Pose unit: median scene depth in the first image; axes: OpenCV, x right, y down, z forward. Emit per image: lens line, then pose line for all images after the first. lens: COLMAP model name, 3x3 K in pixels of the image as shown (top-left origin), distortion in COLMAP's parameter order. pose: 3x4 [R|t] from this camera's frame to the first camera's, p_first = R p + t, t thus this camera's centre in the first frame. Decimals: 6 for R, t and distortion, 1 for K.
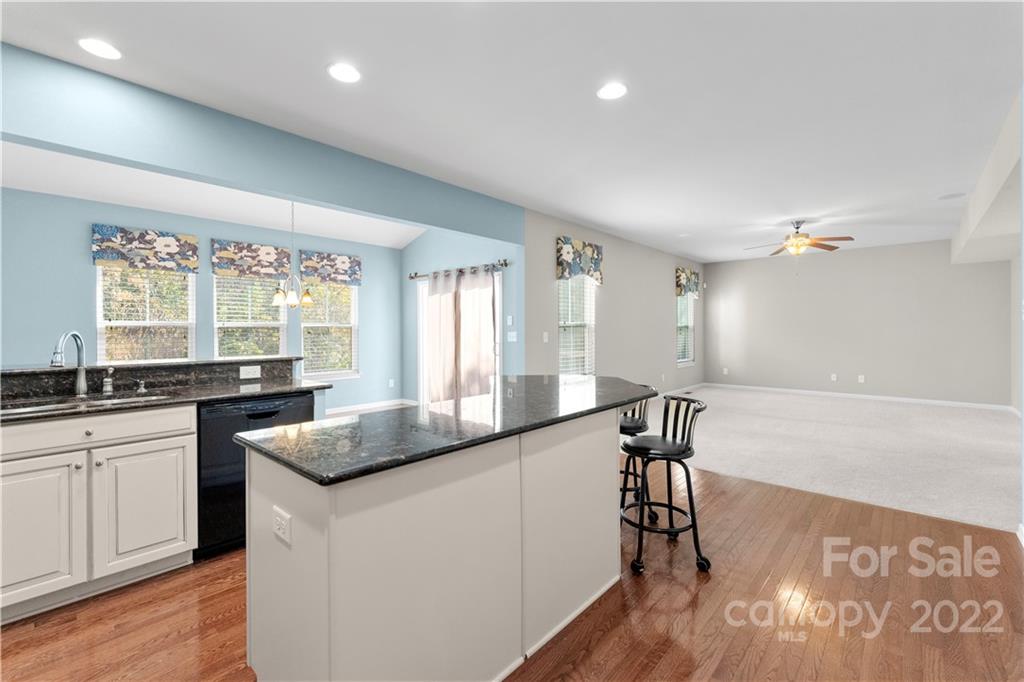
lens RADIAL K [[442.2, 0, 509.6], [0, 442.2, 334.5], [0, 0, 1]] dist [-0.022599, -0.000145]
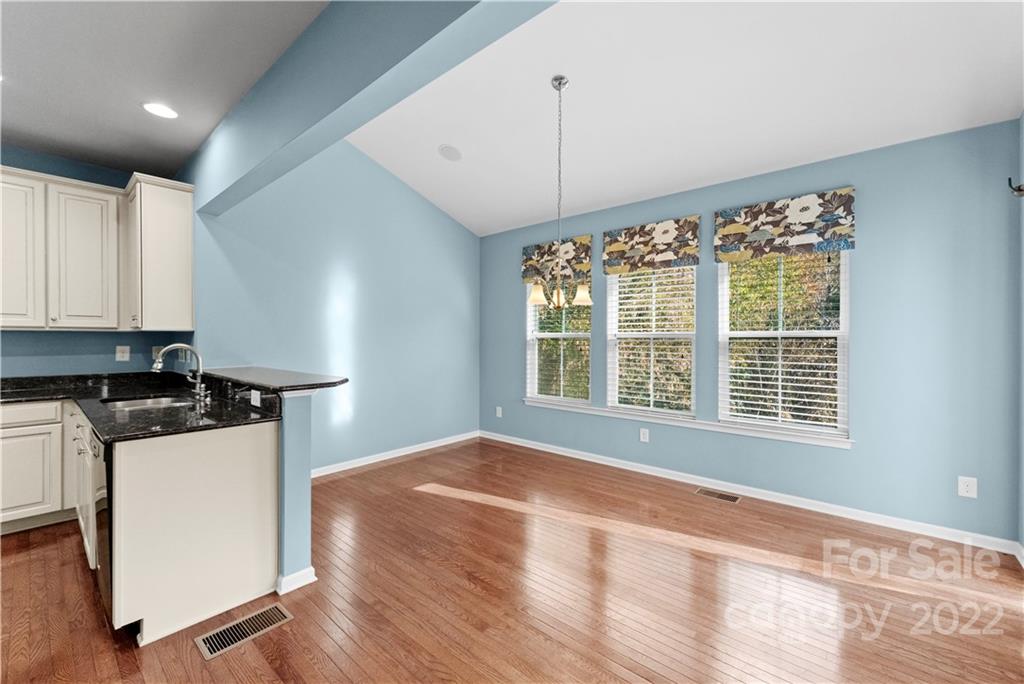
lens RADIAL K [[421.2, 0, 500.9], [0, 421.2, 340.0], [0, 0, 1]] dist [-0.005326, -0.000578]
pose [[0.009249, 0.006746, -0.999934, 0.114200], [-0.012542, 0.999899, 0.006630, -0.017064], [0.999879, 0.012480, 0.009333, 0.778845]]
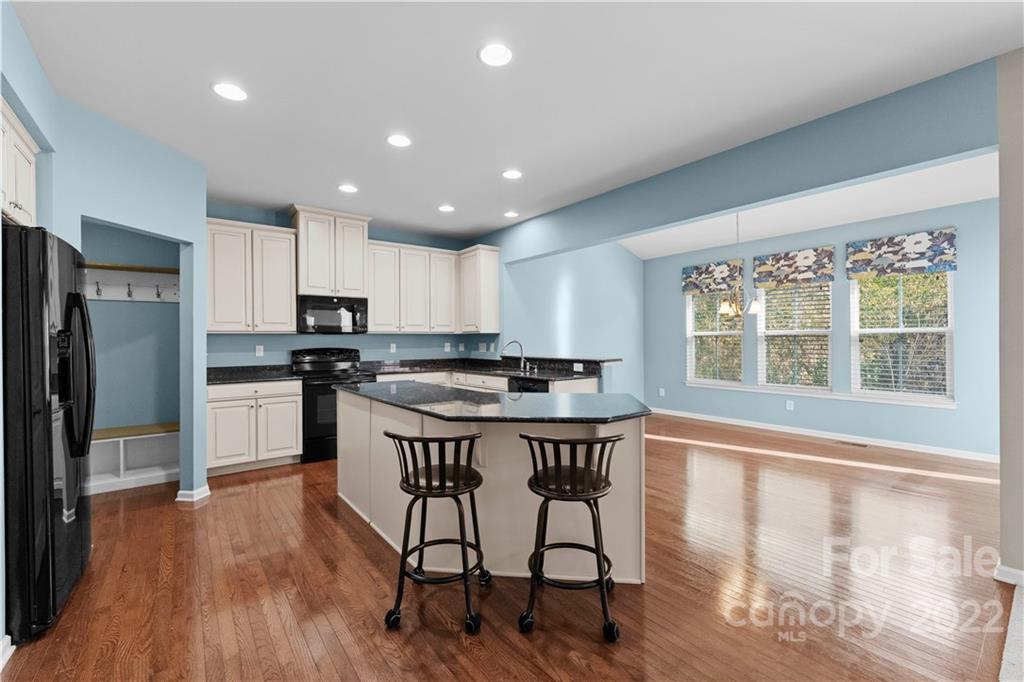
lens RADIAL K [[421.2, 0, 512.0], [0, 421.2, 339.8], [0, 0, 1]] dist [-0.005326, -0.000578]
pose [[-0.180586, 0.003888, -0.983551, 0.490592], [-0.001799, 0.999989, 0.004283, -0.009037], [0.983558, 0.002543, -0.180577, 0.565670]]
